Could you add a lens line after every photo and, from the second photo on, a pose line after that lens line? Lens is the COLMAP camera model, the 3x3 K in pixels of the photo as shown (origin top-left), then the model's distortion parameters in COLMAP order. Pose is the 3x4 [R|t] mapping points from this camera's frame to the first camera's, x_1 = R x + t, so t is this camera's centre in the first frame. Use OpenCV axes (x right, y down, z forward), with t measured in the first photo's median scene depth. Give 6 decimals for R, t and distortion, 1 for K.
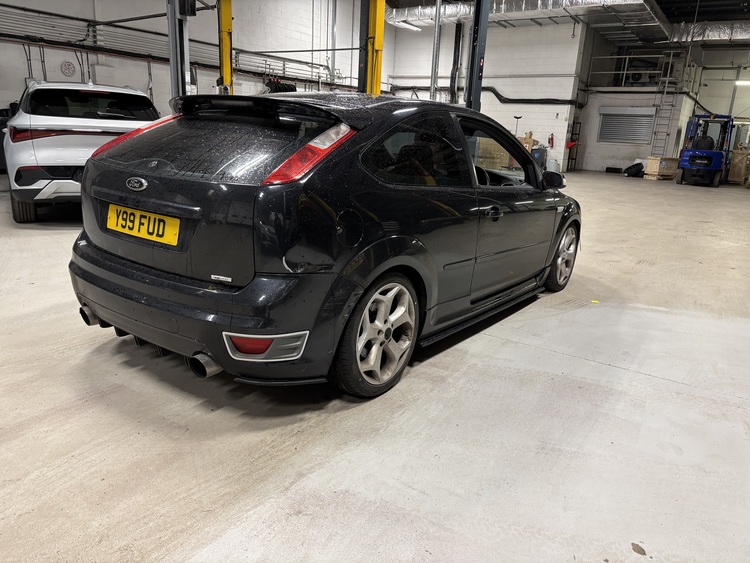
lens RADIAL K [[583.0, 0, 376.0], [0, 583.0, 279.1], [0, 0, 1]] dist [0.018587, -0.010479]
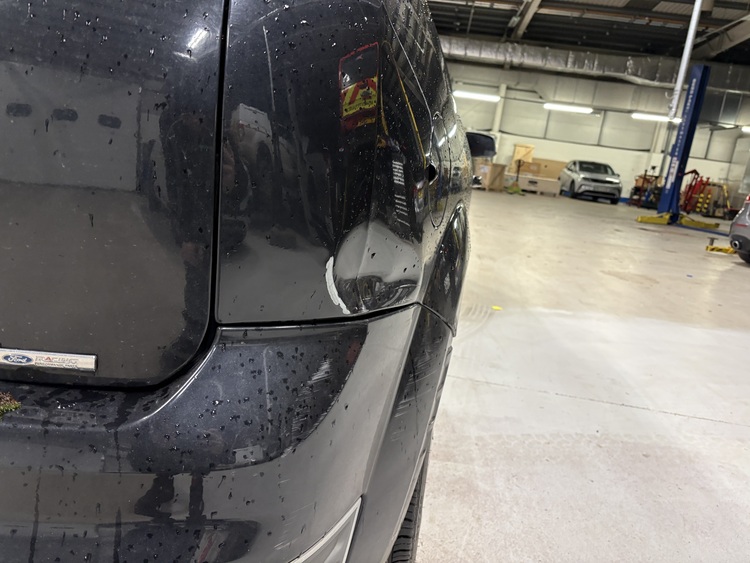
lens RADIAL K [[583.0, 0, 376.0], [0, 583.0, 279.1], [0, 0, 1]] dist [0.018587, -0.010479]
pose [[0.891247, -0.032930, 0.452320, -0.178142], [0.030252, 0.999456, 0.013156, -0.021878], [-0.452507, 0.001959, 0.891758, 0.524061]]
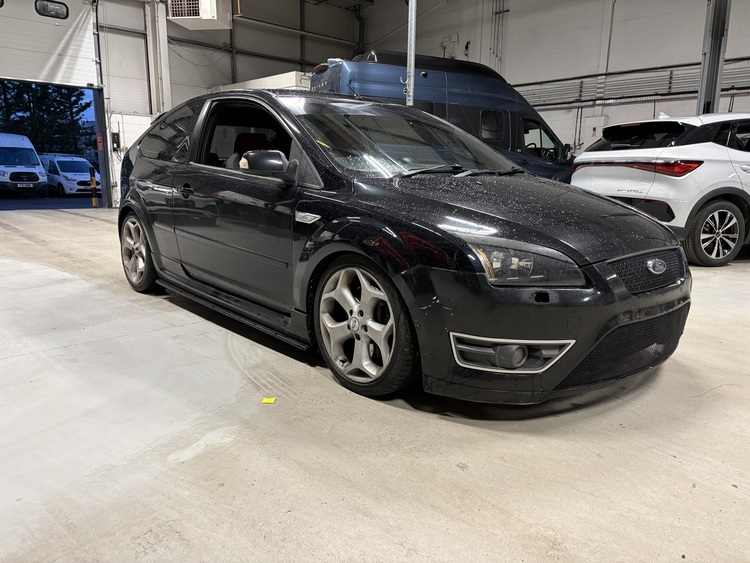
lens RADIAL K [[572.9, 0, 372.0], [0, 572.9, 283.7], [0, 0, 1]] dist [0.042312, -0.047838]
pose [[-0.236492, 0.132643, -0.962537, 1.165364], [-0.269060, 0.942958, 0.196052, -0.255451], [0.933637, 0.305345, -0.187313, 1.620028]]
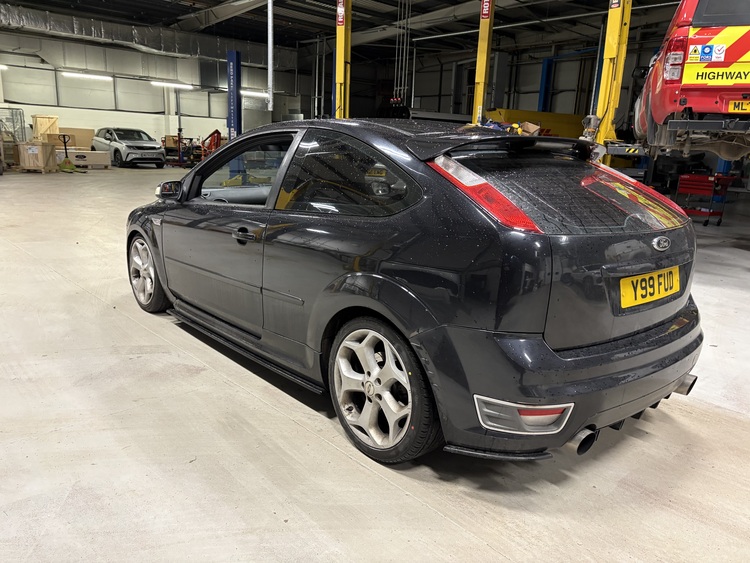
lens RADIAL K [[583.0, 0, 376.0], [0, 583.0, 279.1], [0, 0, 1]] dist [0.018587, -0.010479]
pose [[0.214230, -0.264641, 0.940250, -1.054184], [0.216945, 0.951447, 0.218363, -0.309930], [-0.952387, 0.157203, 0.261242, 0.913210]]
